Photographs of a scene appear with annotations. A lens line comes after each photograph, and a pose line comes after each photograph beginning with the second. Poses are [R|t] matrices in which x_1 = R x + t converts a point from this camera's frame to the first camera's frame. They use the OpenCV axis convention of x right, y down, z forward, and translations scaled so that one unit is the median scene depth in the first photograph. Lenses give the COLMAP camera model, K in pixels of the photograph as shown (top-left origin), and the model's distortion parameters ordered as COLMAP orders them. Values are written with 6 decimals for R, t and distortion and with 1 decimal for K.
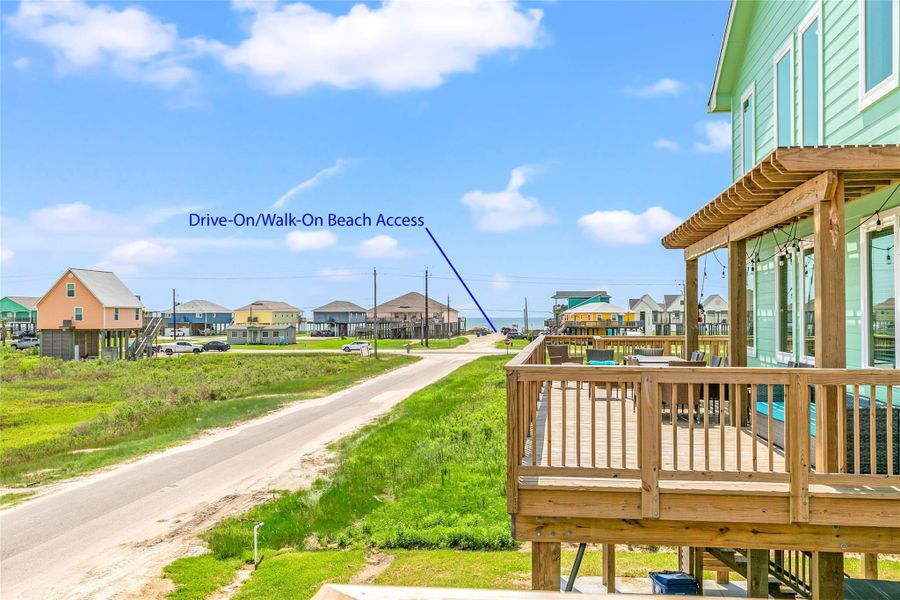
lens RADIAL K [[753.0, 0, 455.1], [0, 753.0, 294.4], [0, 0, 1]] dist [0.005246, 0.004541]
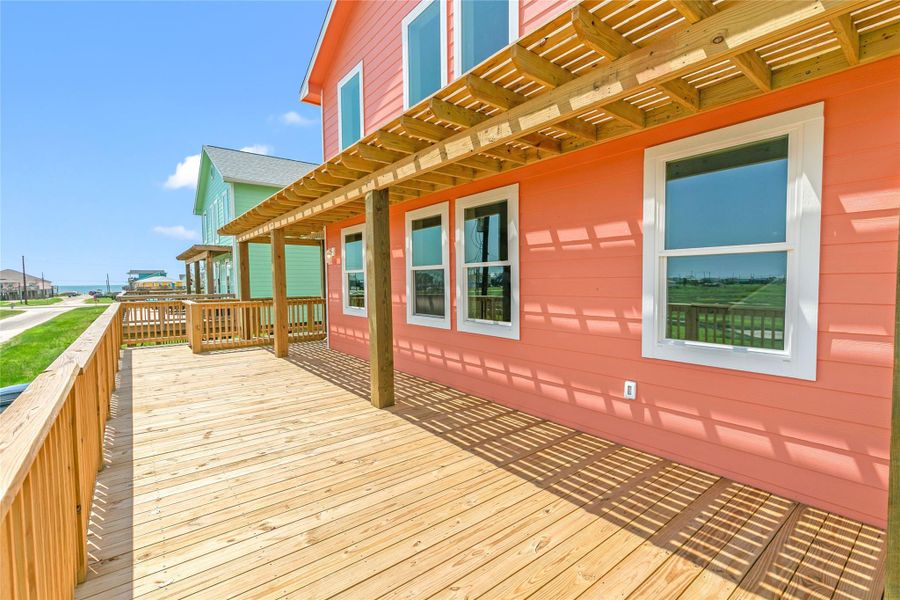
lens RADIAL K [[411.2, 0, 447.9], [0, 411.2, 291.4], [0, 0, 1]] dist [0.012437, -0.000051]
pose [[0.704541, -0.027795, 0.709118, -0.032398], [-0.007985, 0.998859, 0.047085, -0.005912], [-0.709618, -0.038836, 0.703516, -0.226649]]
